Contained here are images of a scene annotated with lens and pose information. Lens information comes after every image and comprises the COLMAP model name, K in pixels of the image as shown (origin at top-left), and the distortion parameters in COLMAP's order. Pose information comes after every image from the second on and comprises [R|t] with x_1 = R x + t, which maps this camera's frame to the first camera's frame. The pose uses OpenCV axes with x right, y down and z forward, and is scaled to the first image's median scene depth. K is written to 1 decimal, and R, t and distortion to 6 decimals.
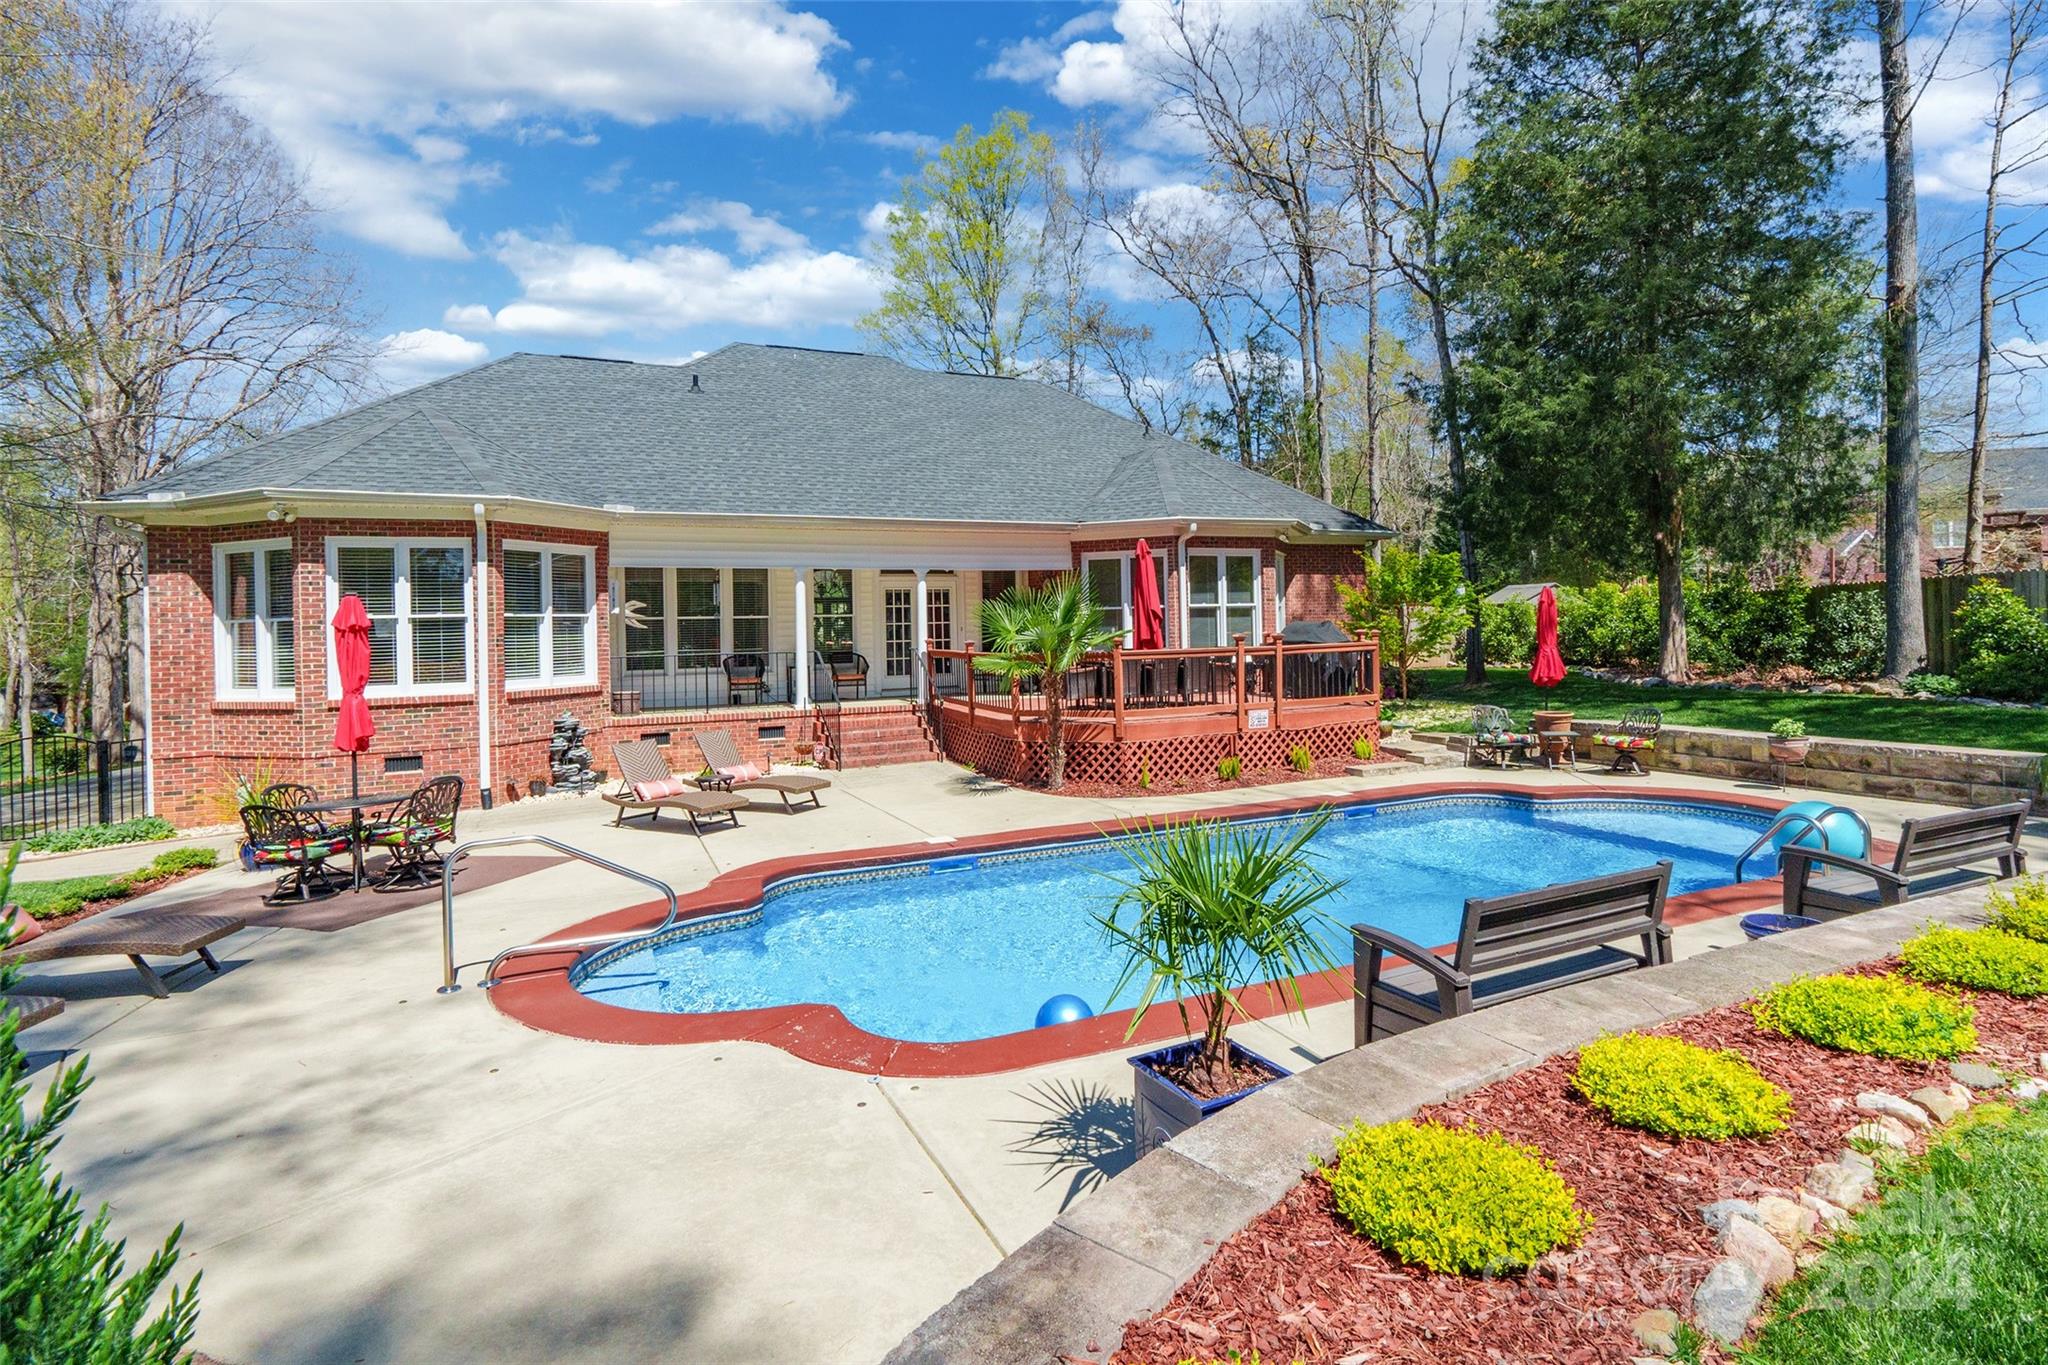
lens RADIAL K [[1024.6, 0, 1016.4], [0, 1024.6, 611.2], [0, 0, 1]] dist [-0.001913, 0.000192]
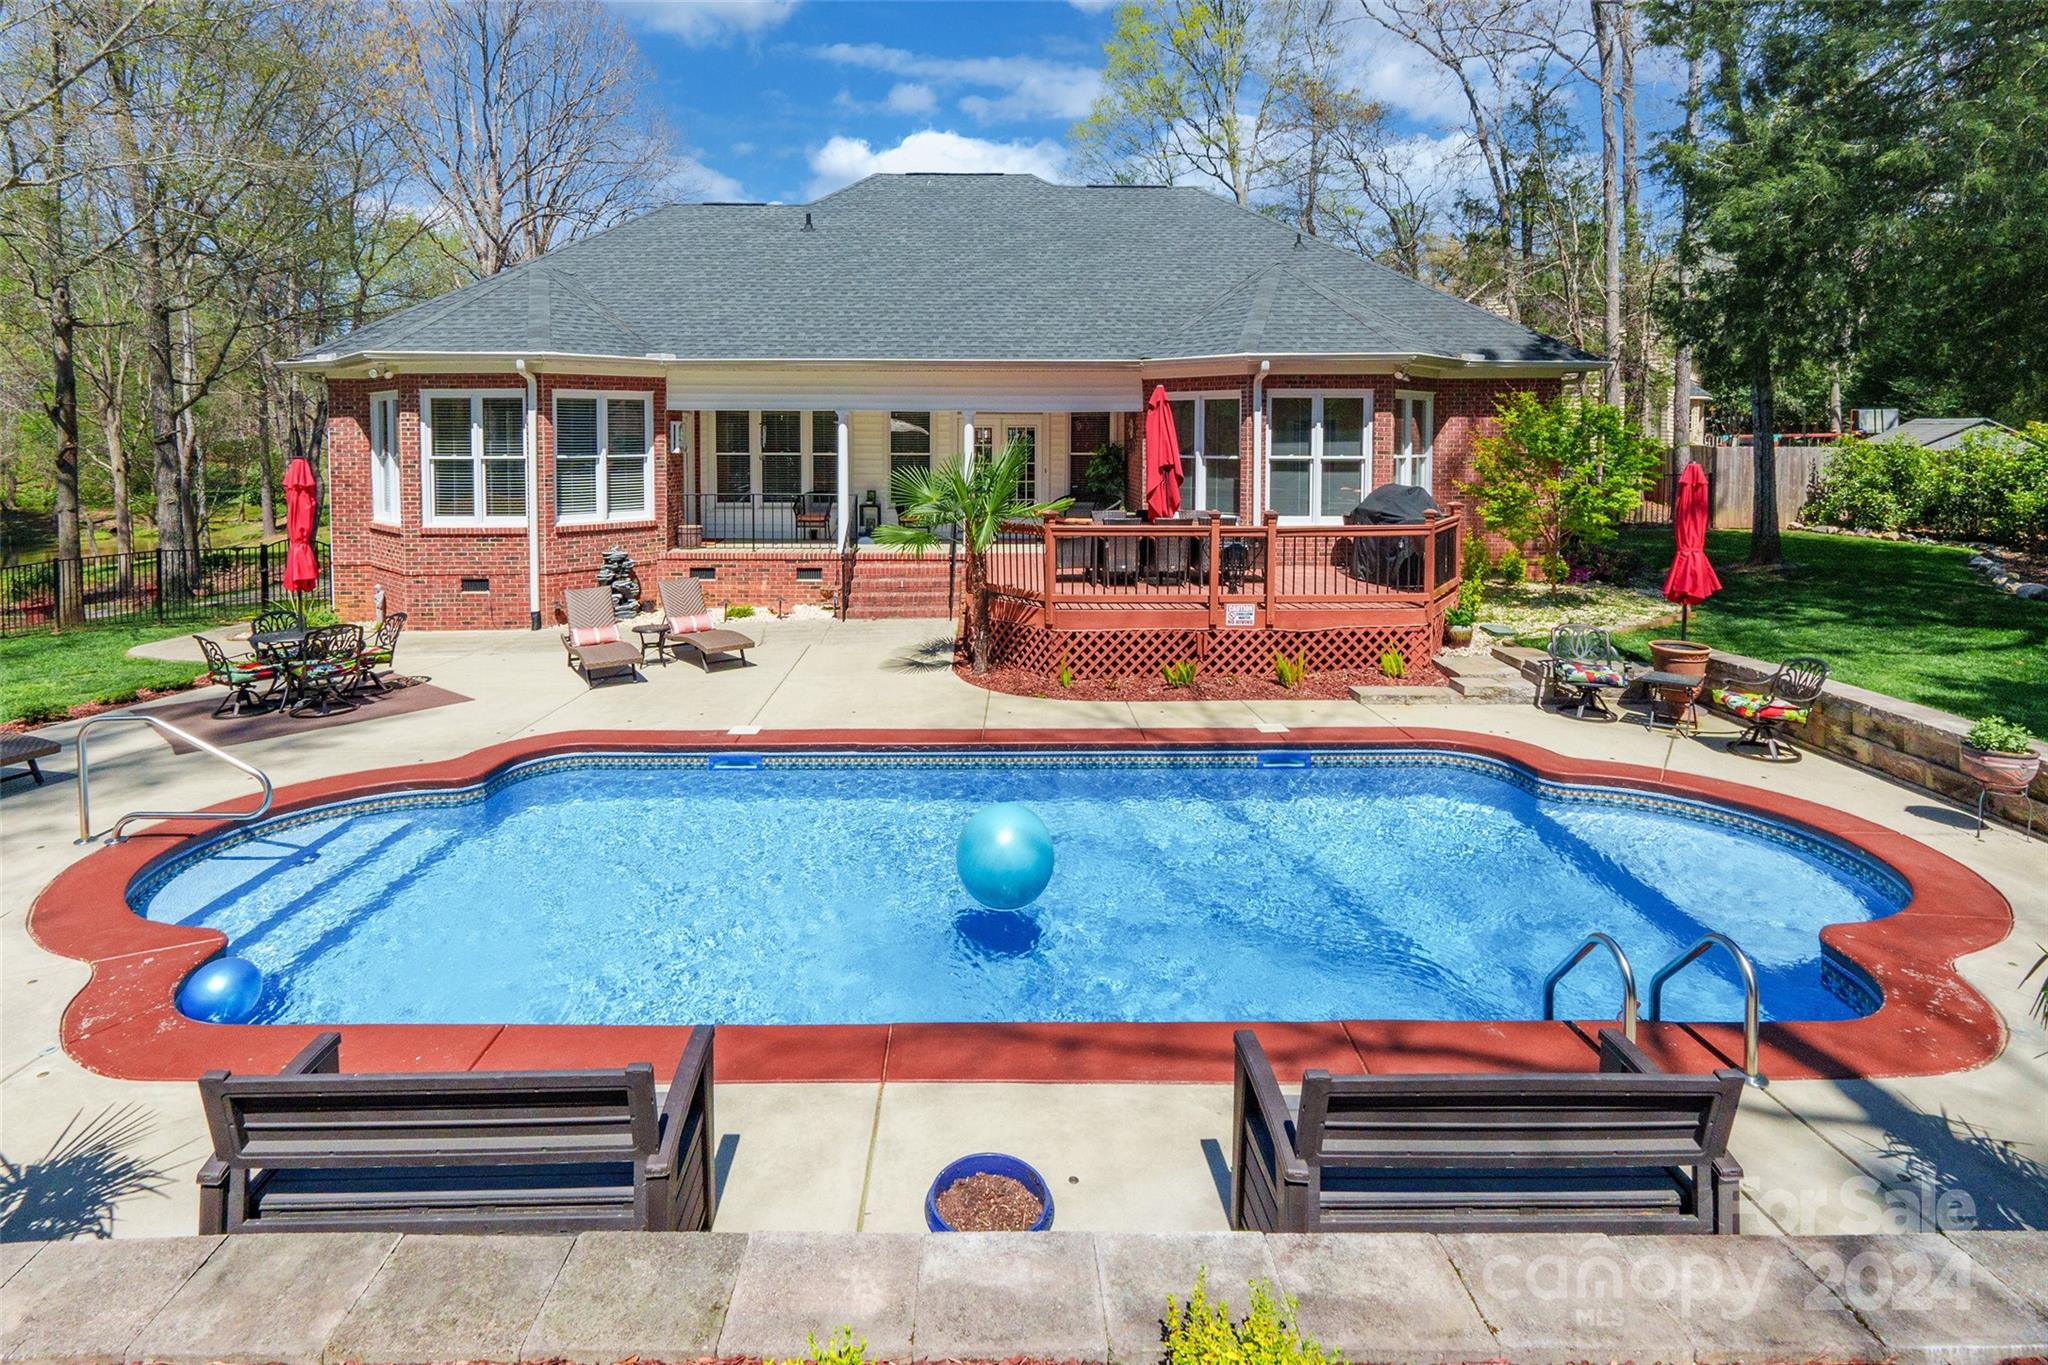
lens RADIAL K [[1020.4, 0, 994.2], [0, 1020.4, 453.7], [0, 0, 1]] dist [0.001084, 0.000221]
pose [[0.910840, 0.031419, -0.411562, 0.376584], [-0.010757, 0.998567, 0.052424, -0.061221], [0.412619, -0.043323, 0.909873, 0.180234]]
